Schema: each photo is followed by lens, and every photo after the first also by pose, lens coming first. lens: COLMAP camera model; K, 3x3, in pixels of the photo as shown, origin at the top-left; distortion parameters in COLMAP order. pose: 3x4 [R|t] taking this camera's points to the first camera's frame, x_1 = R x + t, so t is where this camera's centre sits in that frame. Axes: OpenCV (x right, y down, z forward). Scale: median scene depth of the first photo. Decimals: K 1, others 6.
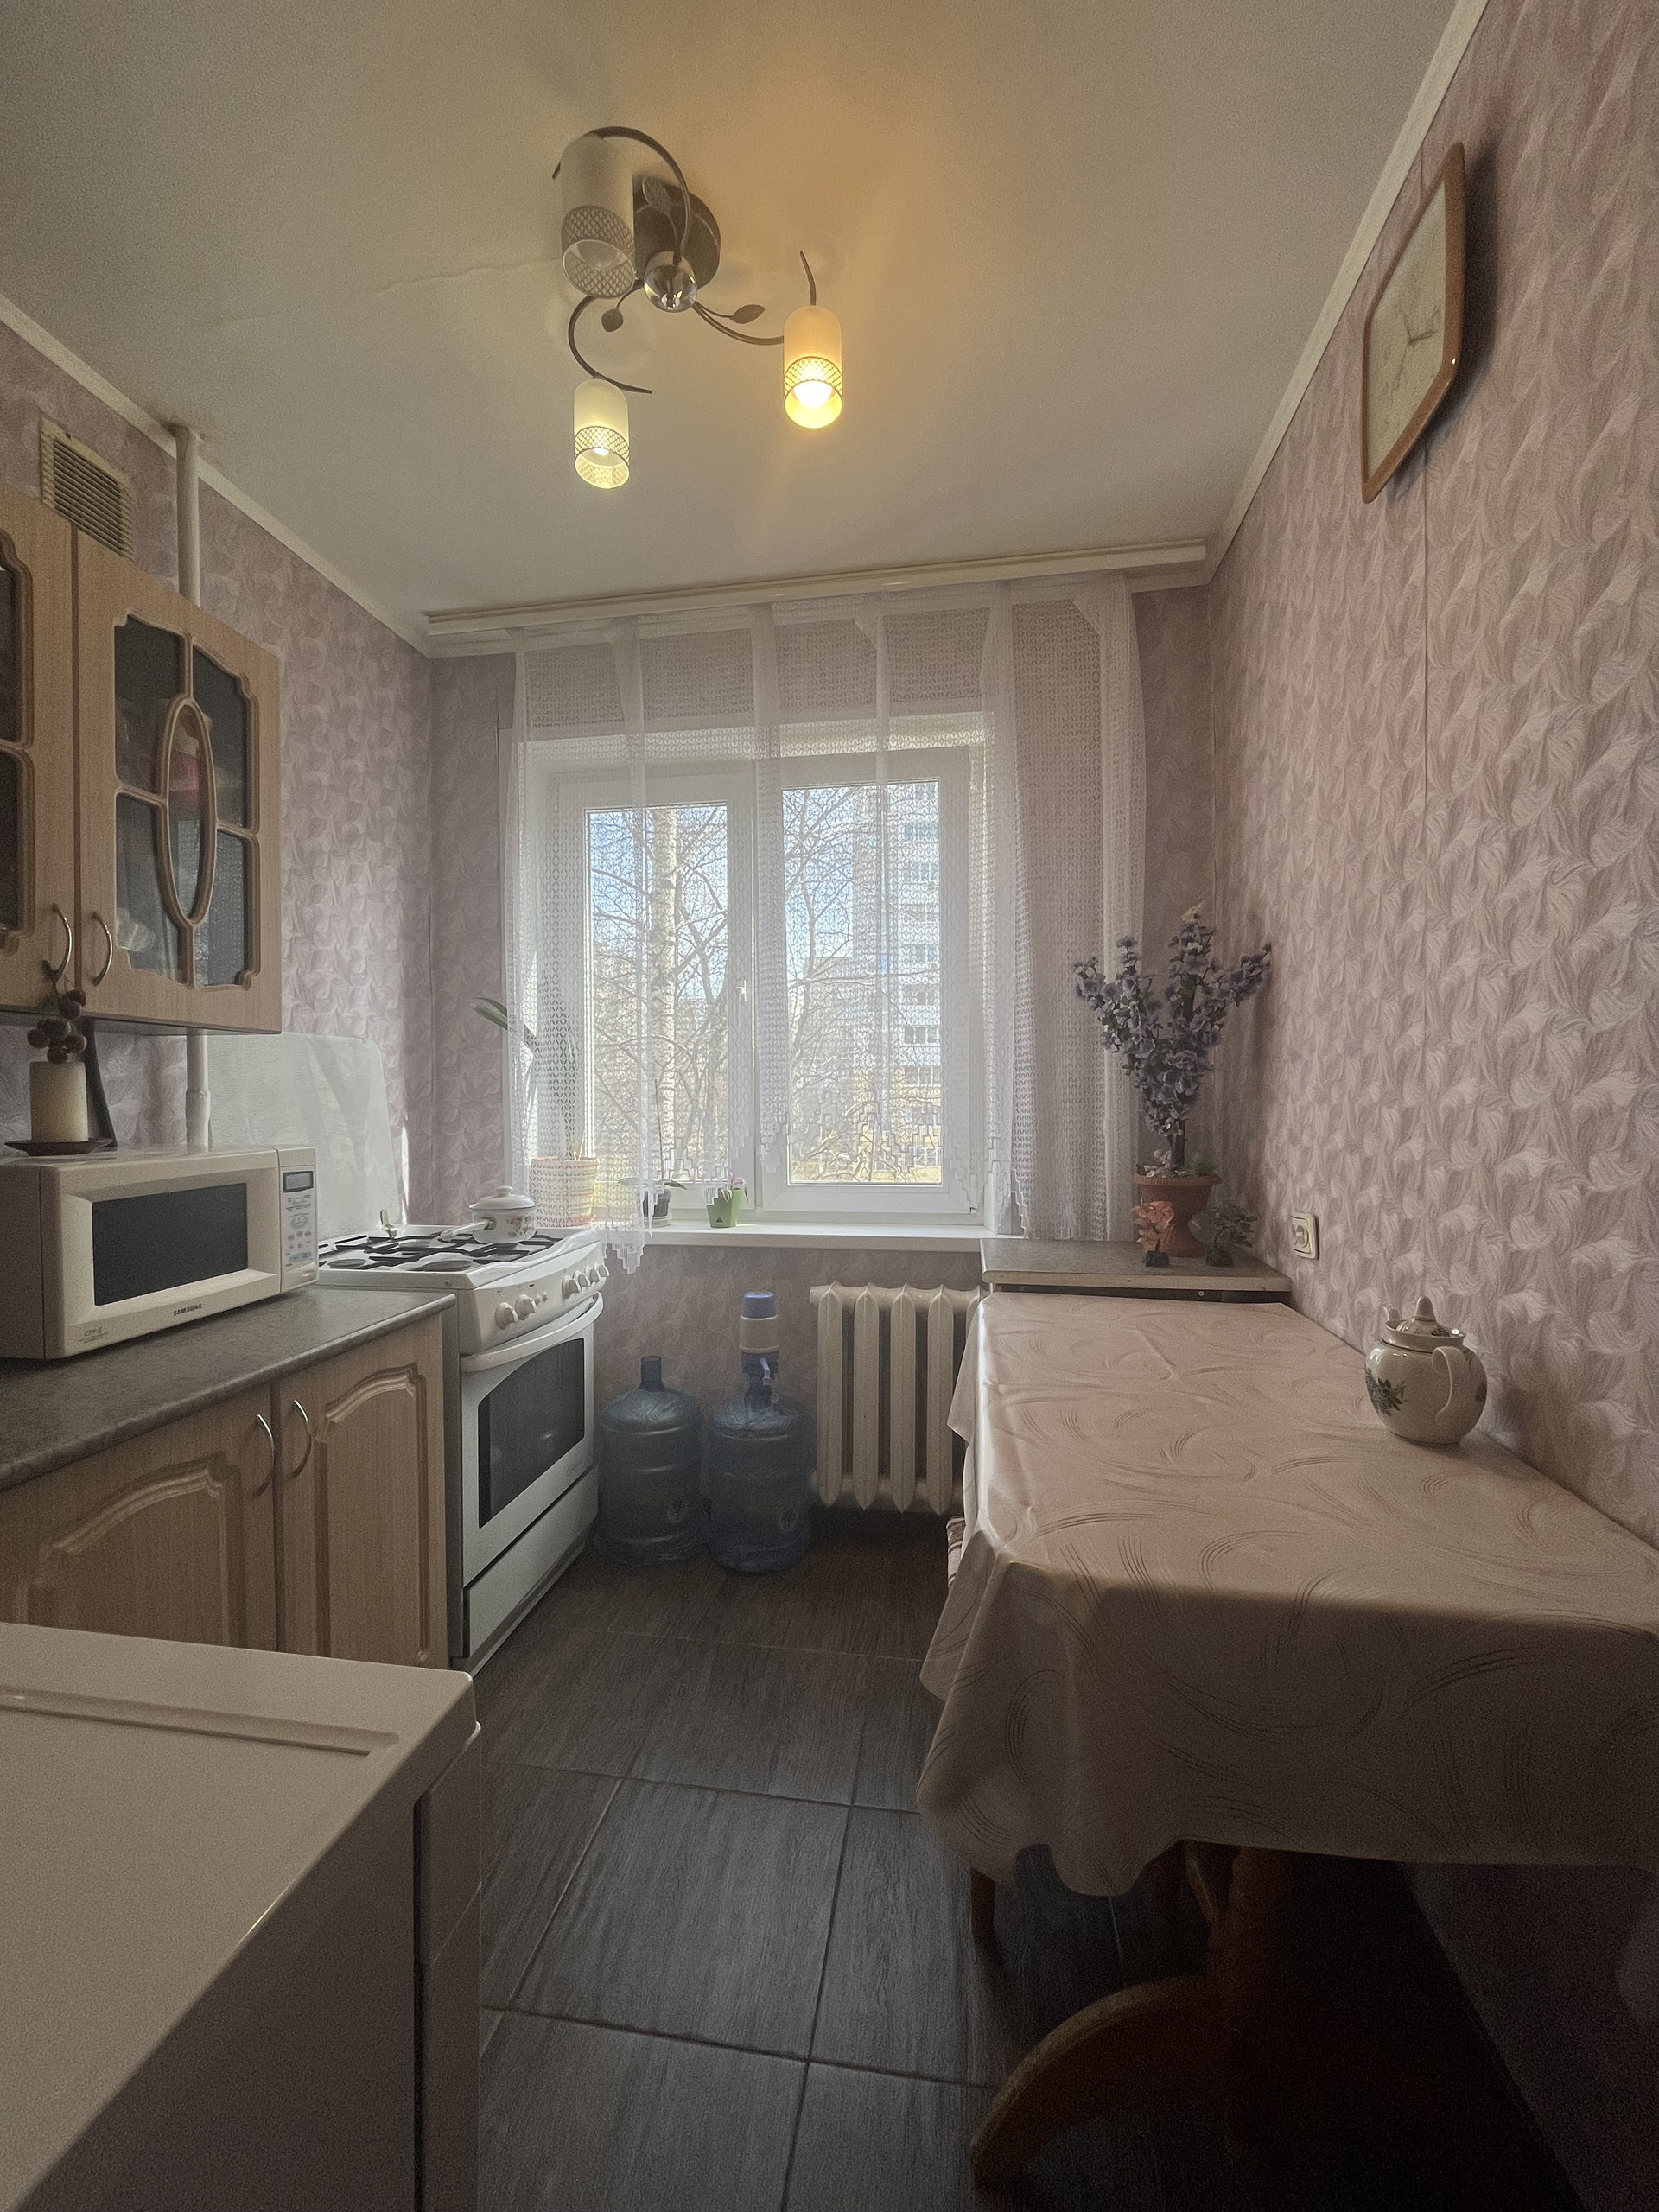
lens RADIAL K [[896.2, 0, 838.3], [0, 896.2, 1111.8], [0, 0, 1]] dist [-0.001912, -0.000093]
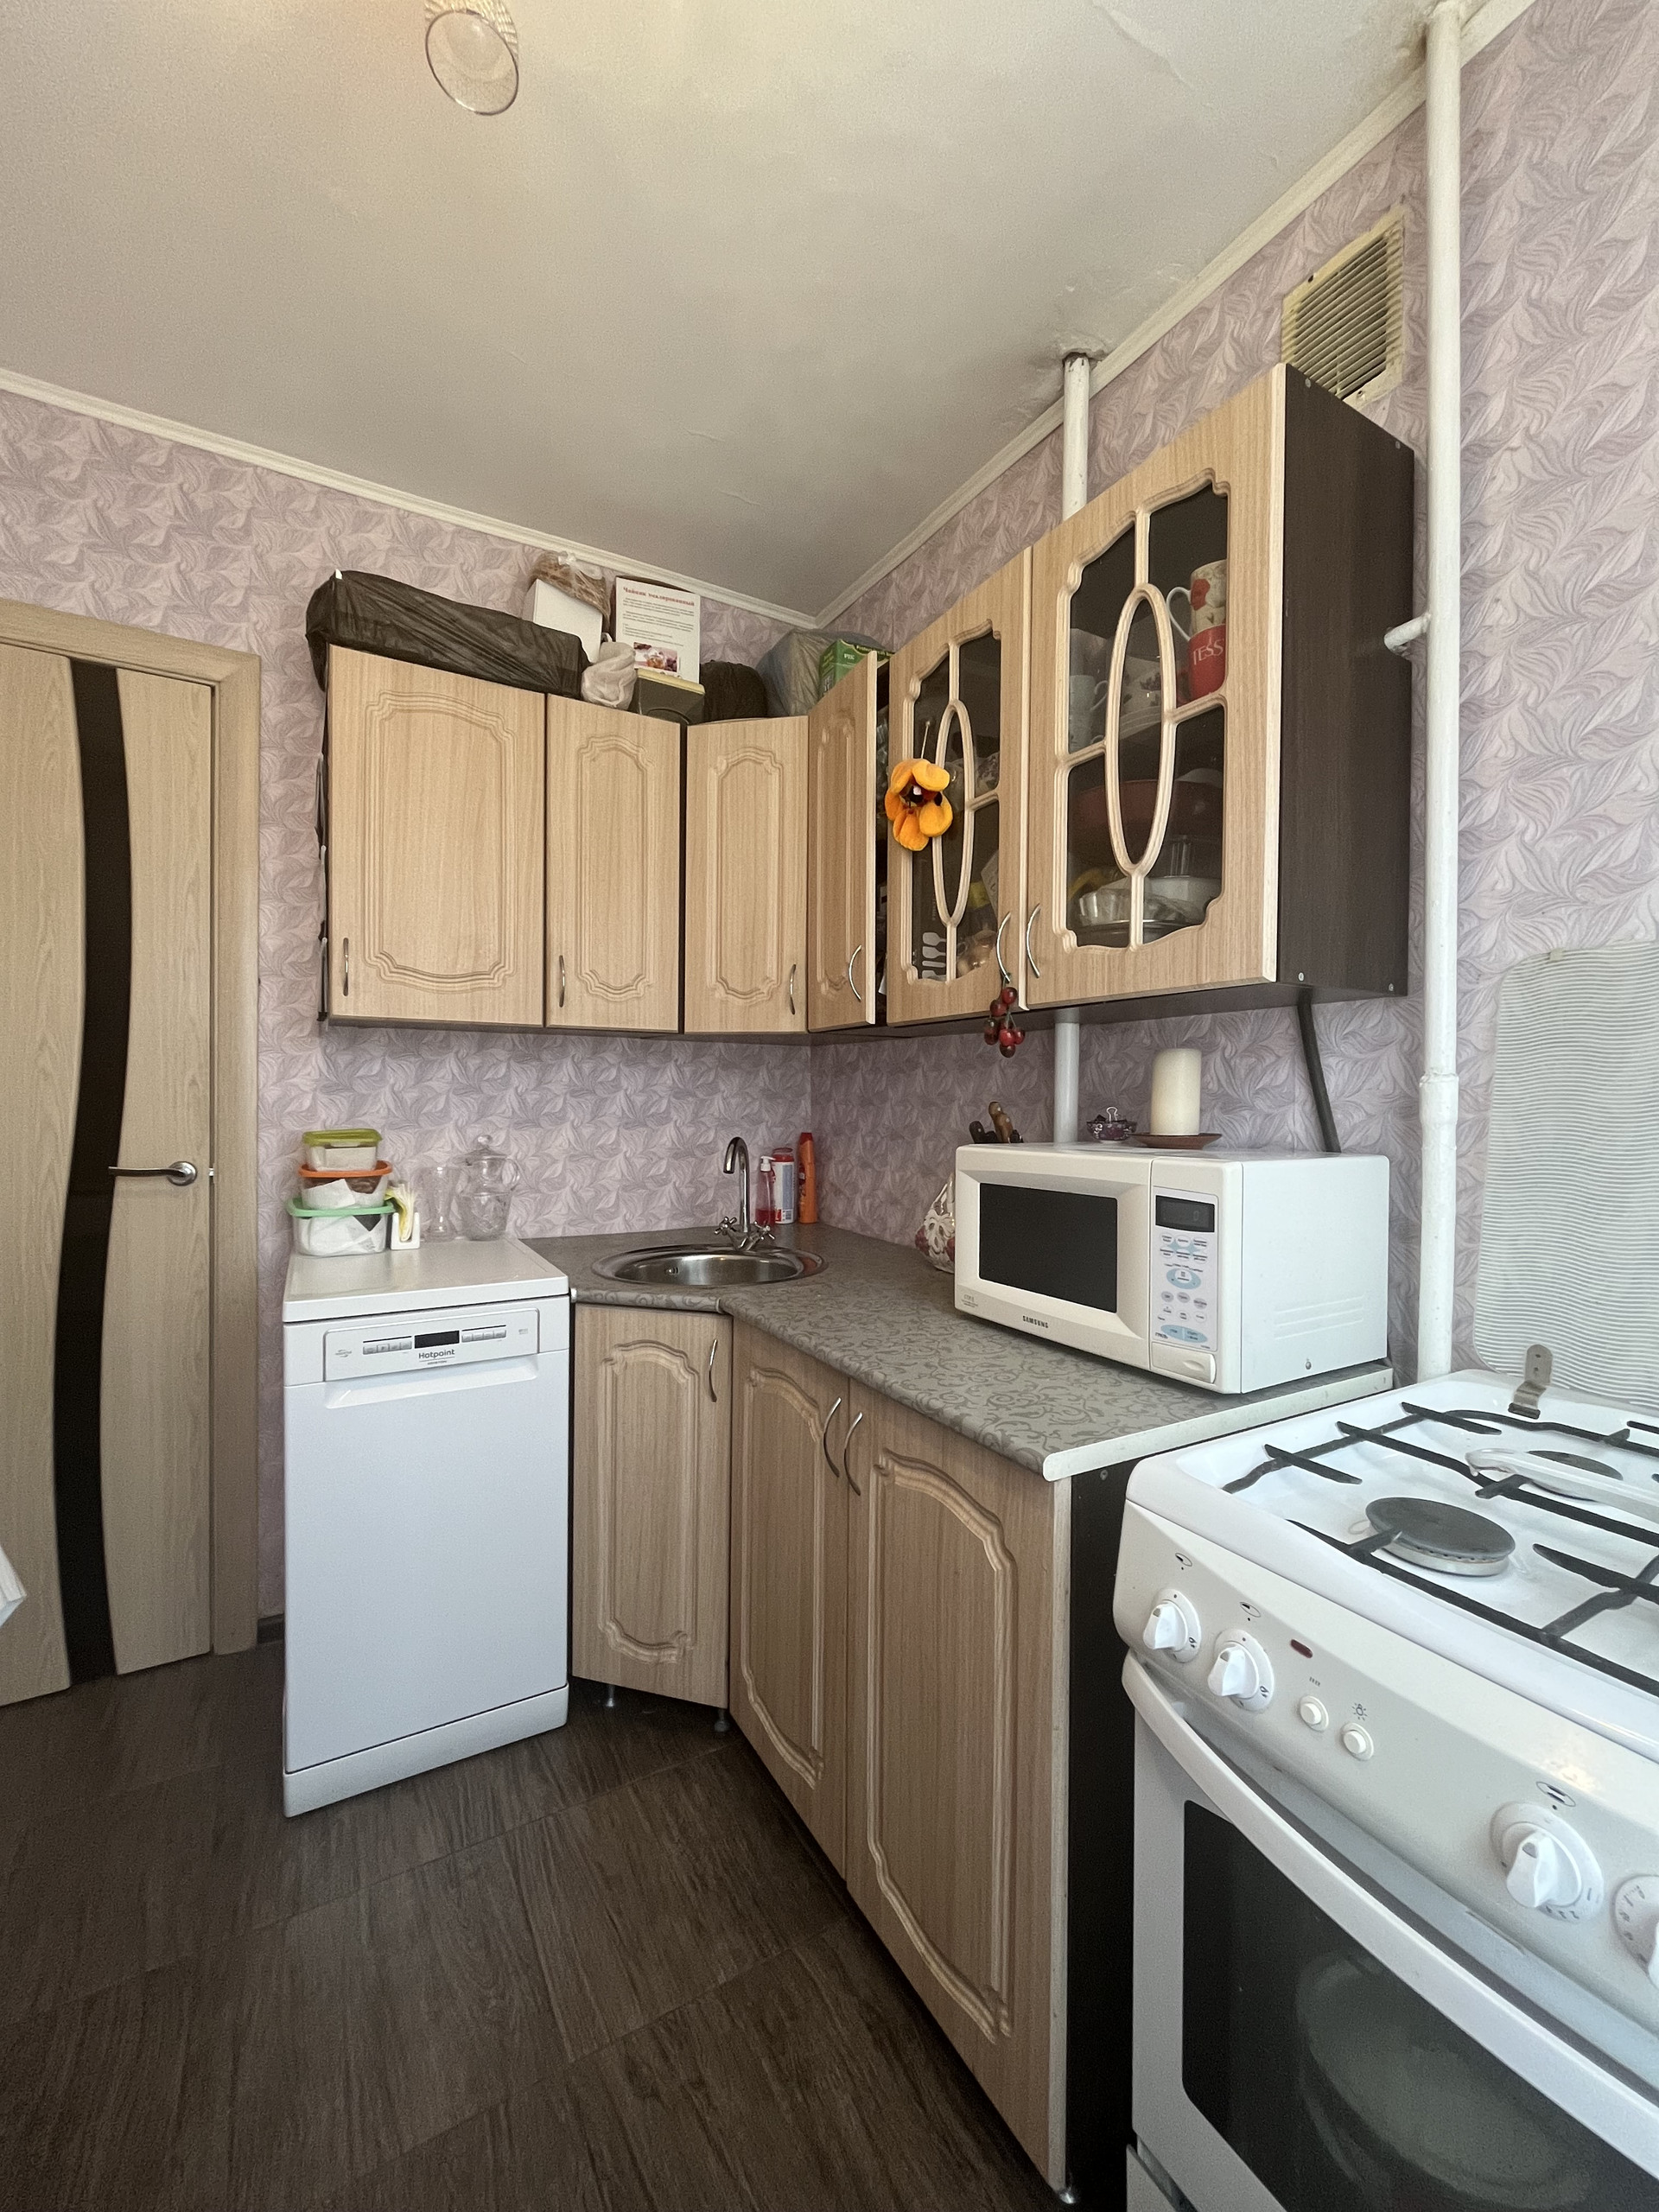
lens RADIAL K [[896.2, 0, 838.8], [0, 896.2, 1109.8], [0, 0, 1]] dist [-0.001912, -0.000093]
pose [[-0.778118, 0.003005, -0.628111, -0.007804], [-0.016342, 0.999553, 0.025026, -0.008628], [0.627905, 0.029738, -0.777721, 1.212201]]
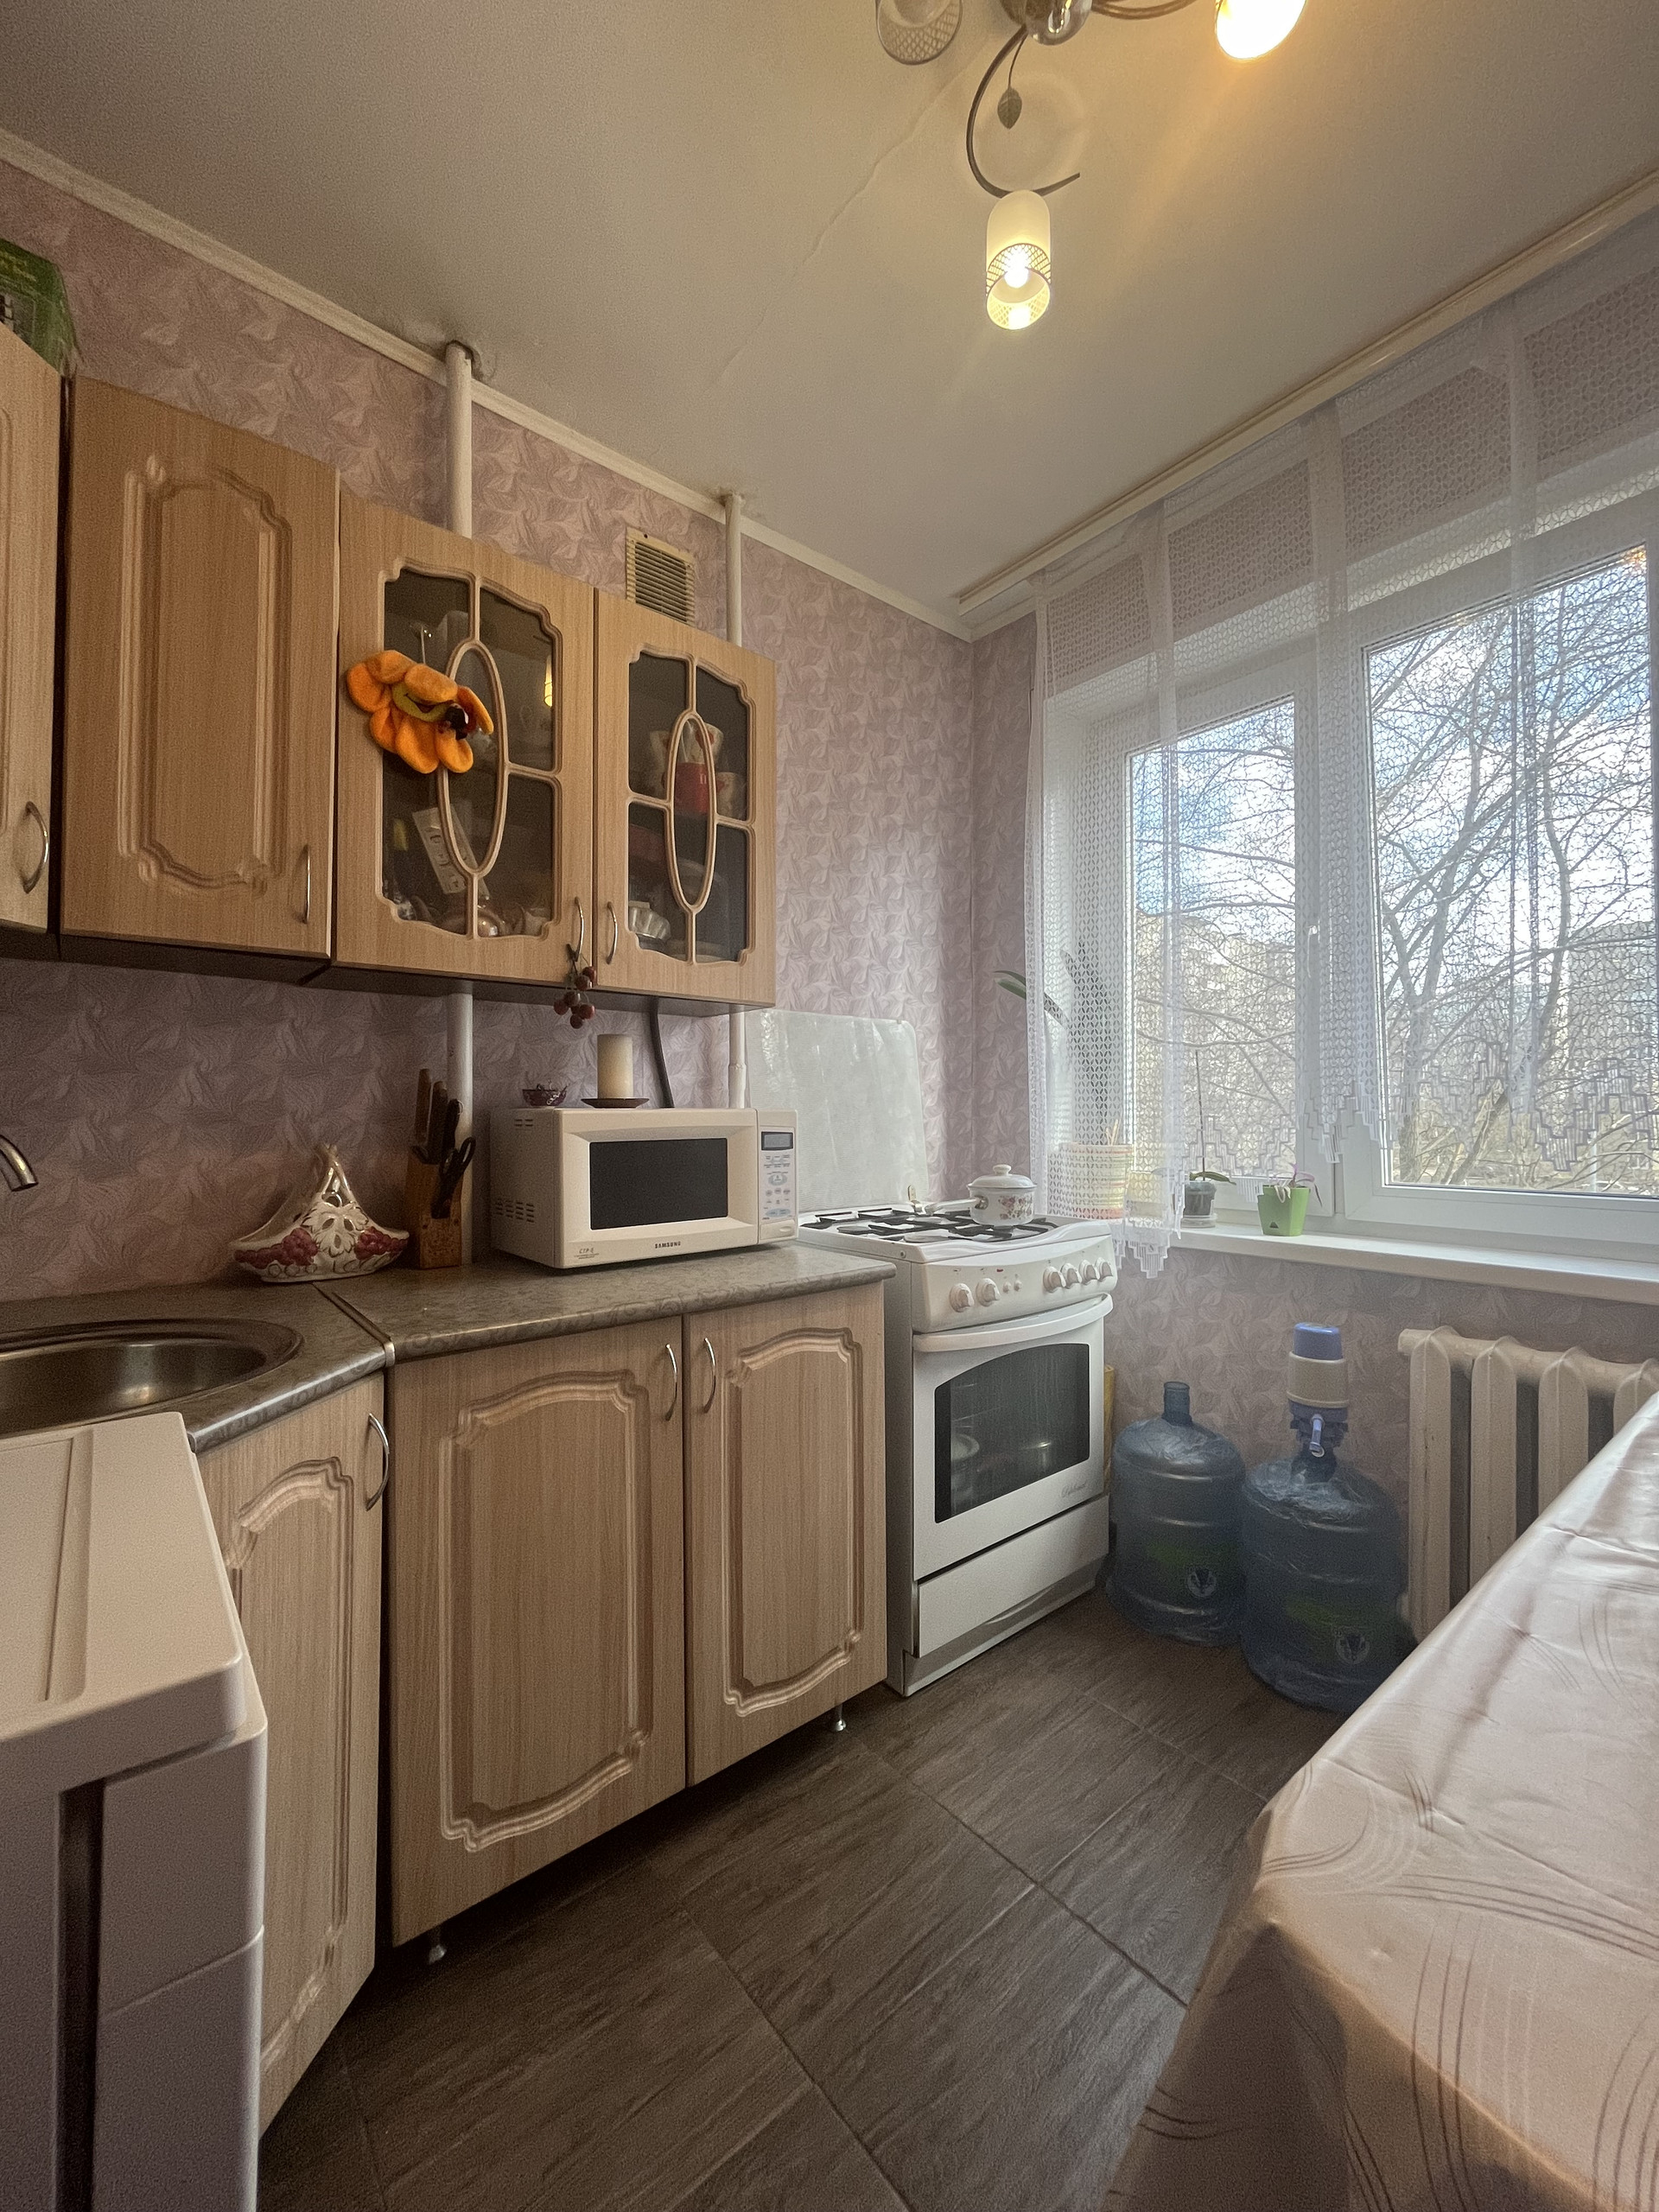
lens RADIAL K [[896.2, 0, 835.6], [0, 896.2, 1110.0], [0, 0, 1]] dist [-0.001912, -0.000093]
pose [[0.745751, -0.002096, -0.666221, 0.142562], [-0.010793, 0.999826, -0.015228, 0.050801], [0.666137, 0.018547, 0.745599, 0.227990]]
